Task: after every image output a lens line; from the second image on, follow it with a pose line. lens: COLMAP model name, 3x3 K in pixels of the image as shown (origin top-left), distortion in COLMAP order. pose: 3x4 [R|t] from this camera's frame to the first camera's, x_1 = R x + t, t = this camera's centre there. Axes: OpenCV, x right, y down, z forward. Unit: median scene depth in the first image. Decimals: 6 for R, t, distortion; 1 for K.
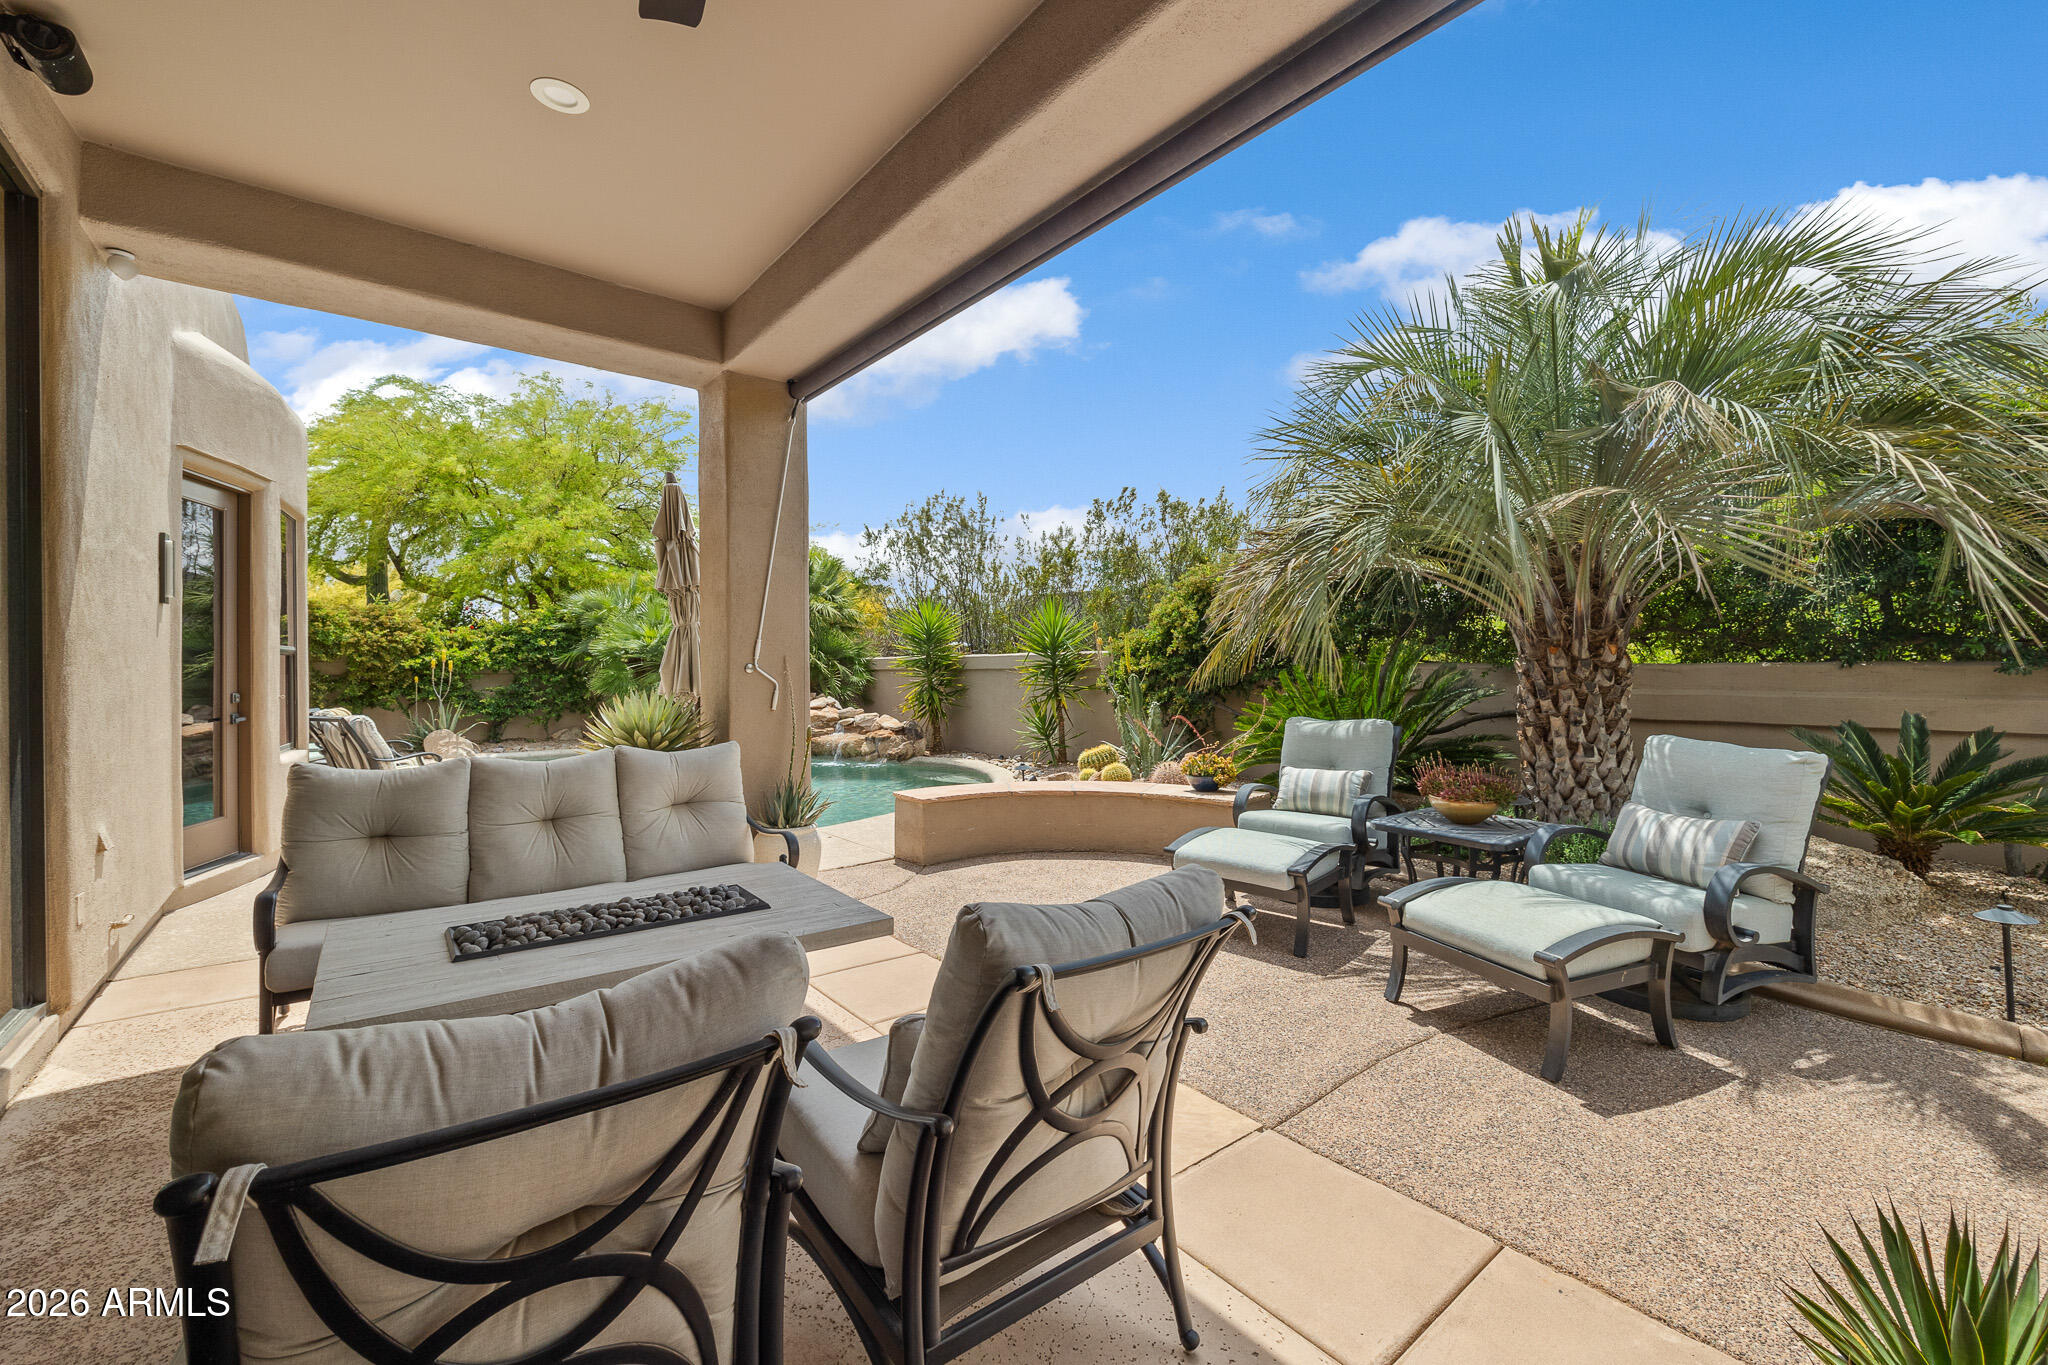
lens RADIAL K [[836.4, 0, 1021.9], [0, 836.4, 670.3], [0, 0, 1]] dist [-0.001469, 0.000503]
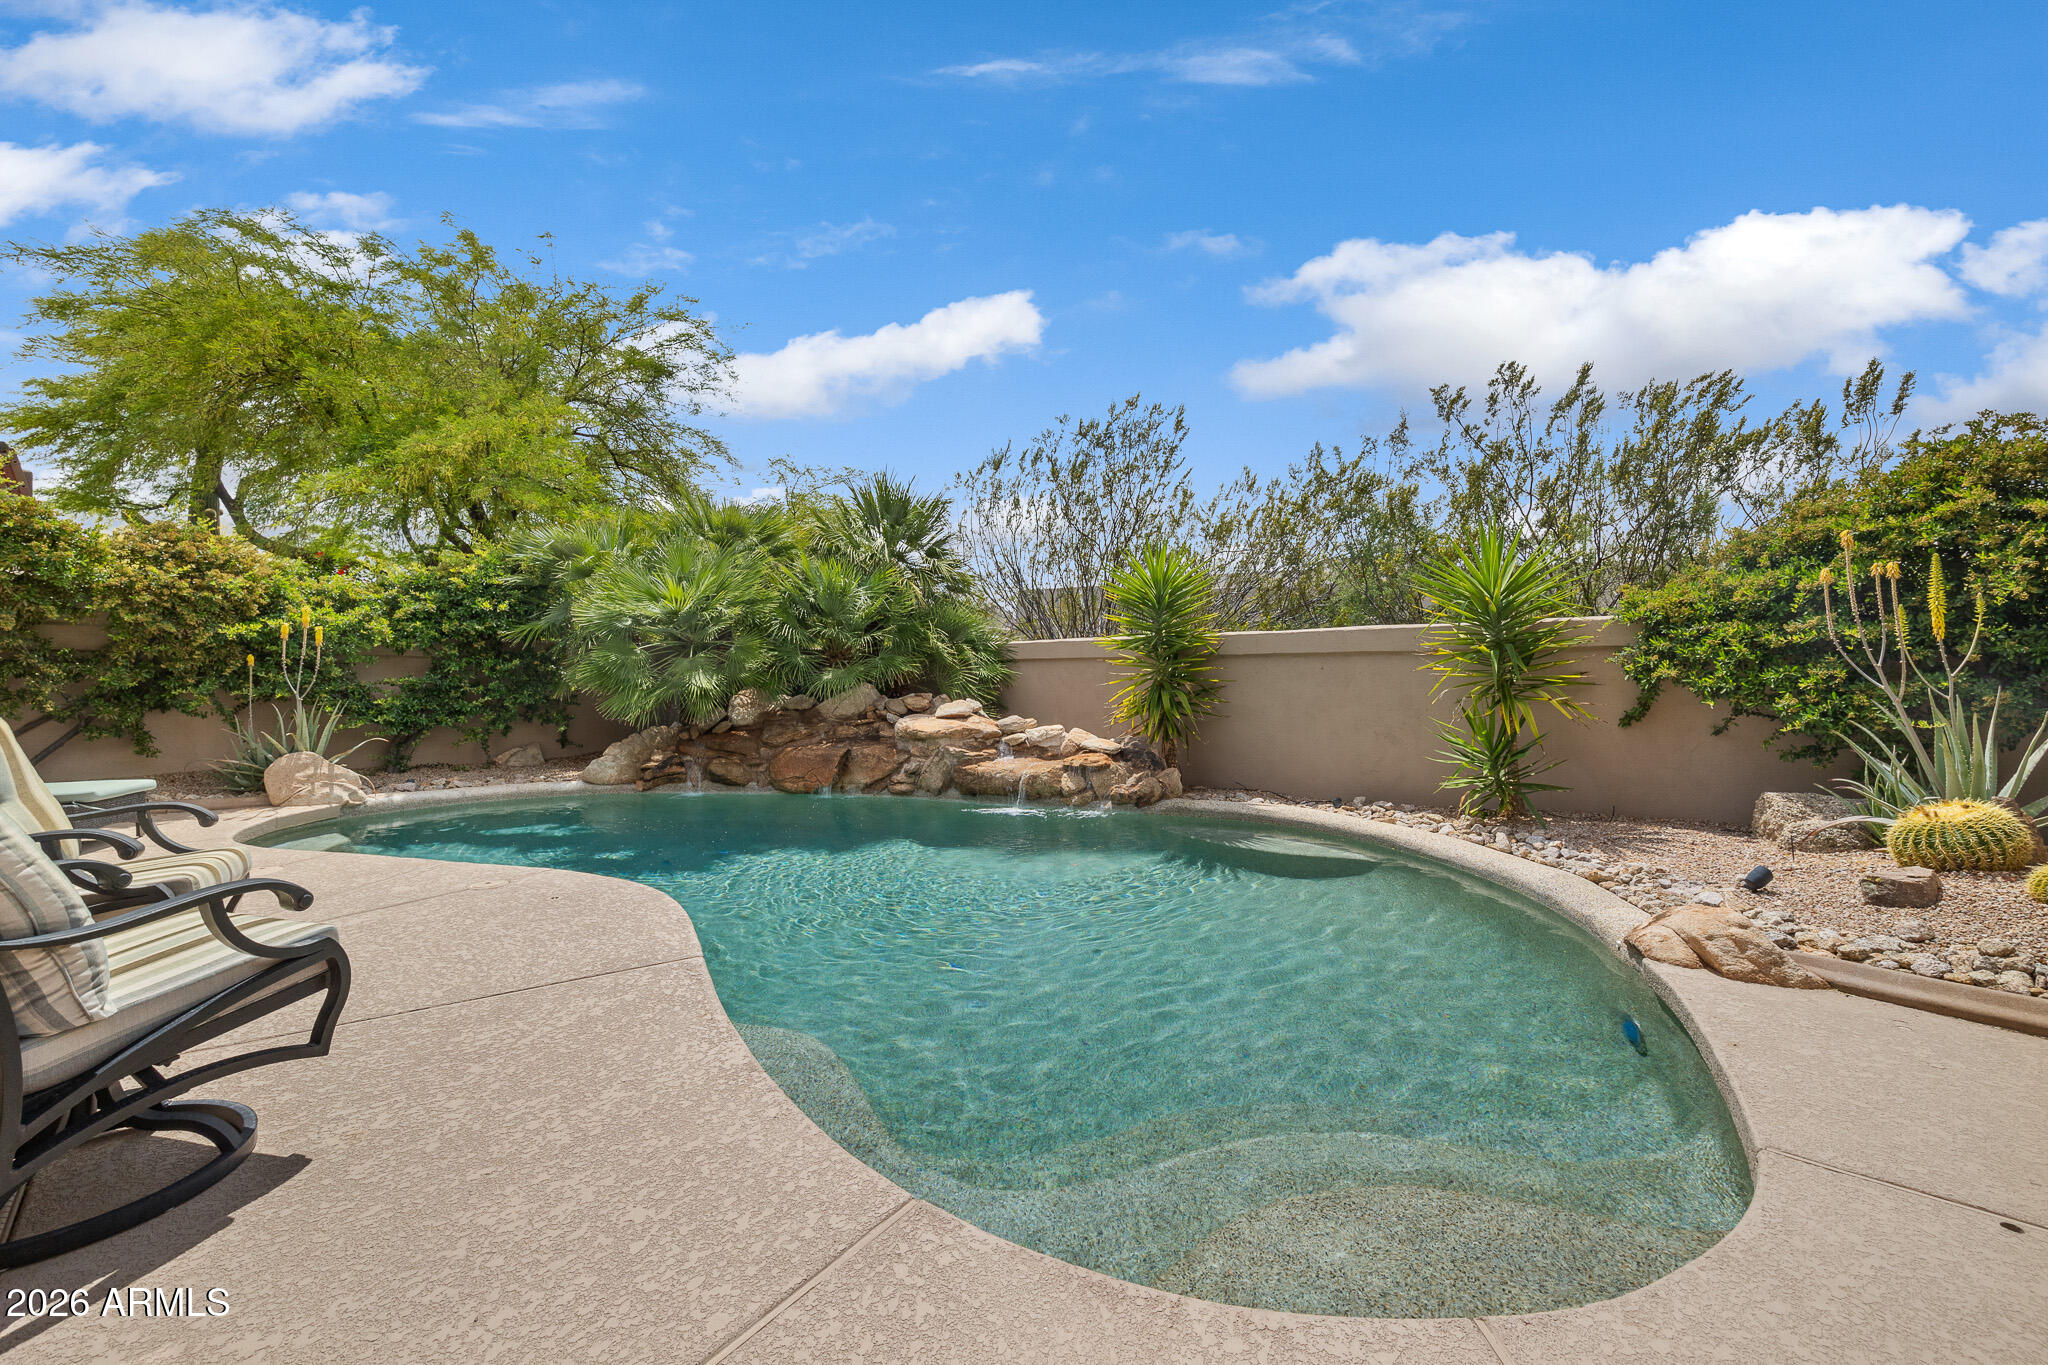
lens RADIAL K [[836.4, 0, 1027.4], [0, 836.4, 680.2], [0, 0, 1]] dist [-0.001469, 0.000503]
pose [[0.993752, 0.010846, 0.111086, -0.272897], [-0.010666, 0.999941, -0.002216, 0.019361], [-0.111104, 0.001018, 0.993808, 0.389984]]
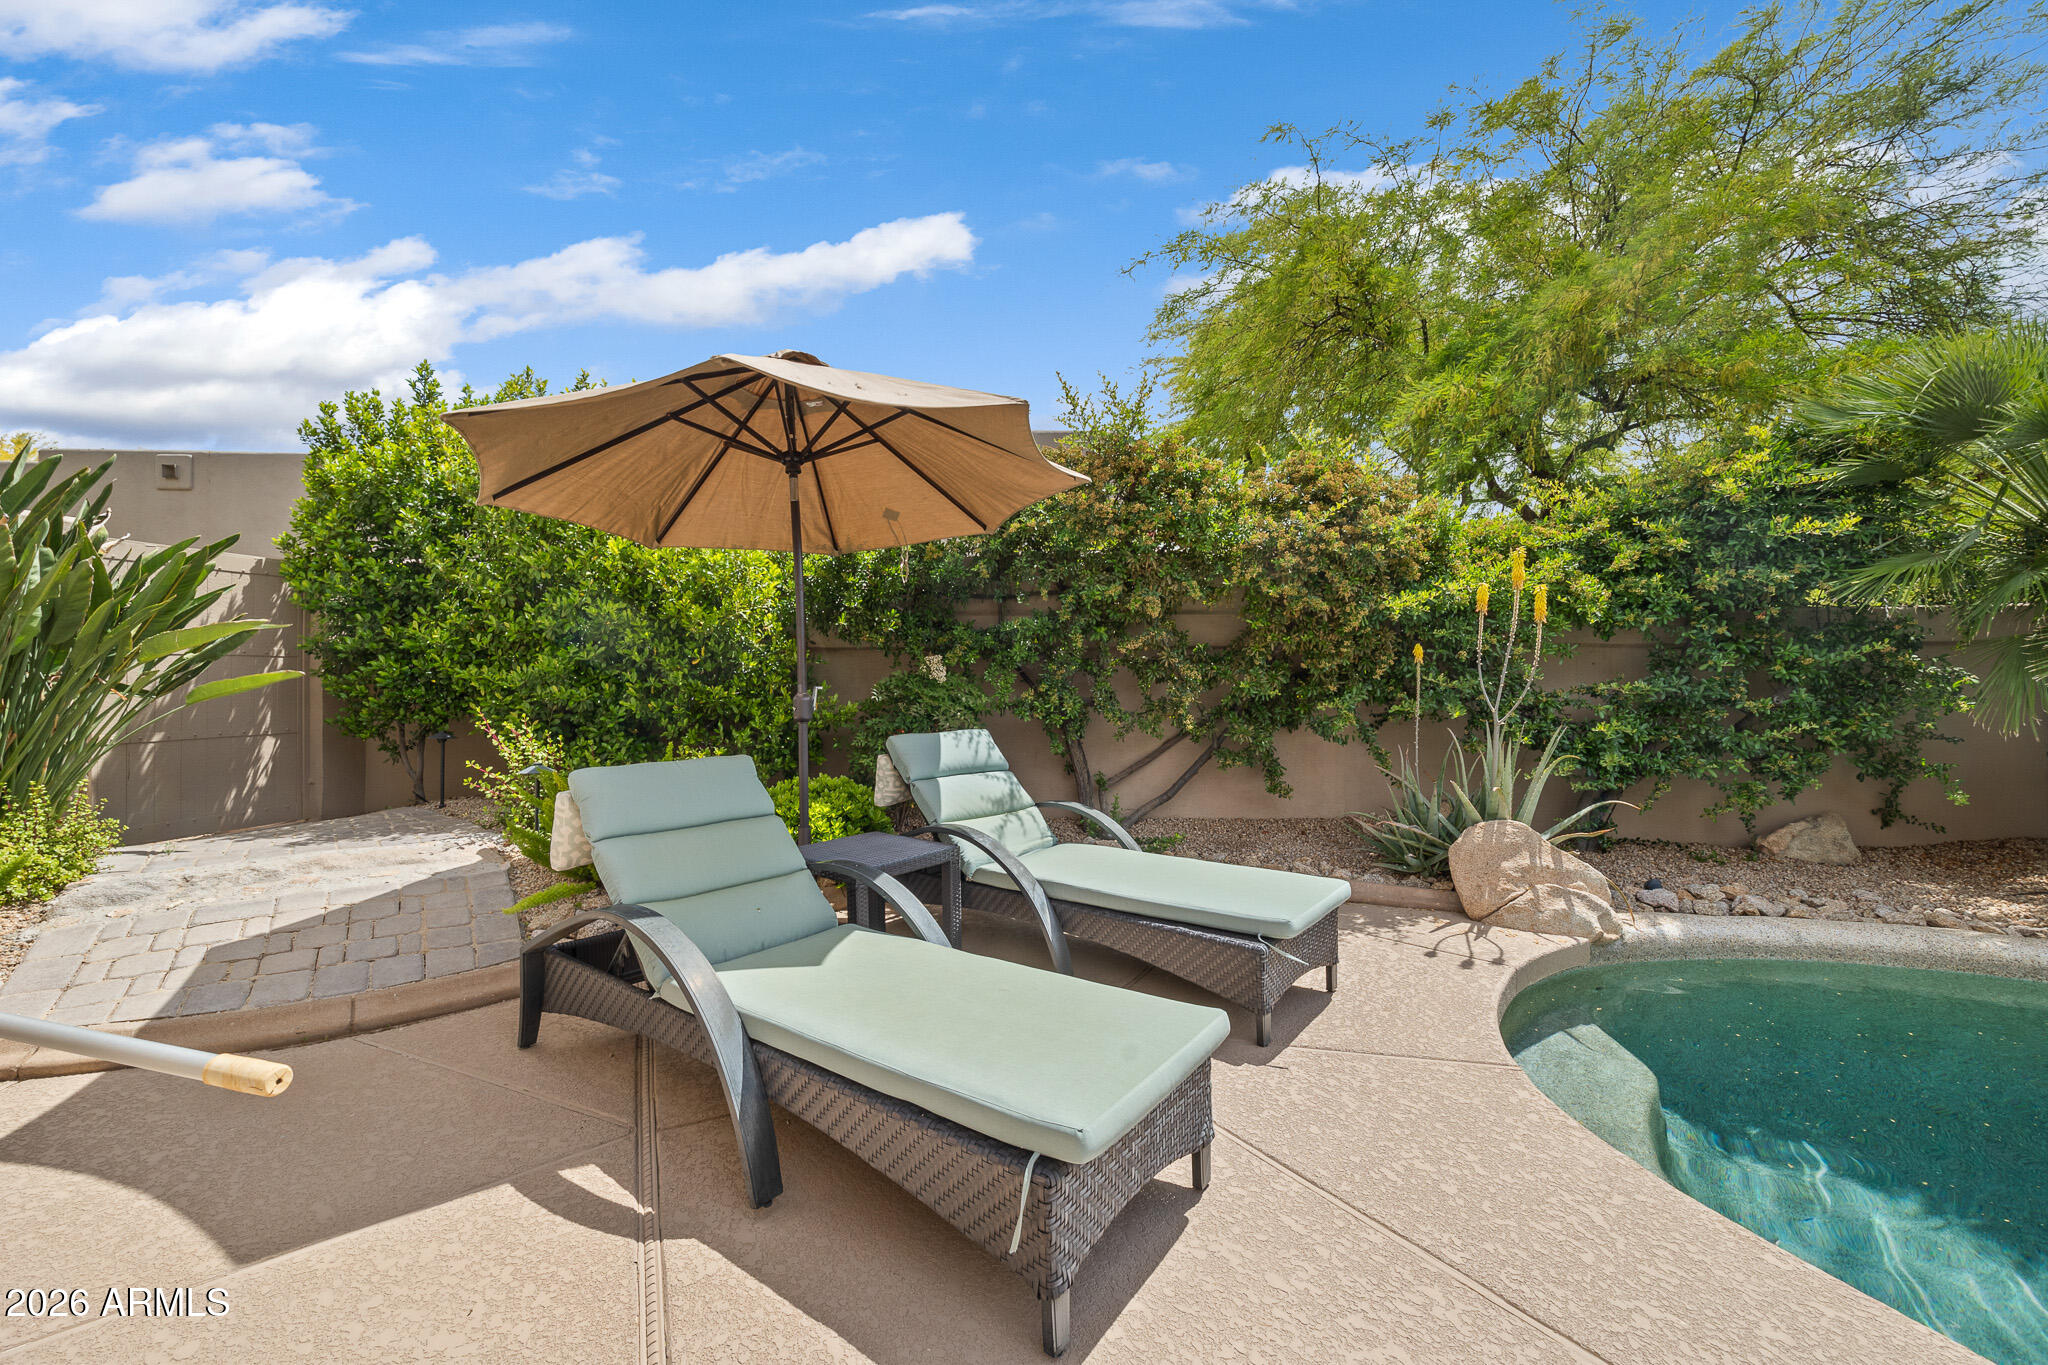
lens RADIAL K [[836.4, 0, 1022.9], [0, 836.4, 675.5], [0, 0, 1]] dist [-0.001469, 0.000503]
pose [[0.619520, 0.004535, -0.784968, -0.551379], [-0.007007, 0.999975, 0.000247, 0.020020], [0.784950, 0.005347, 0.619537, 0.663024]]
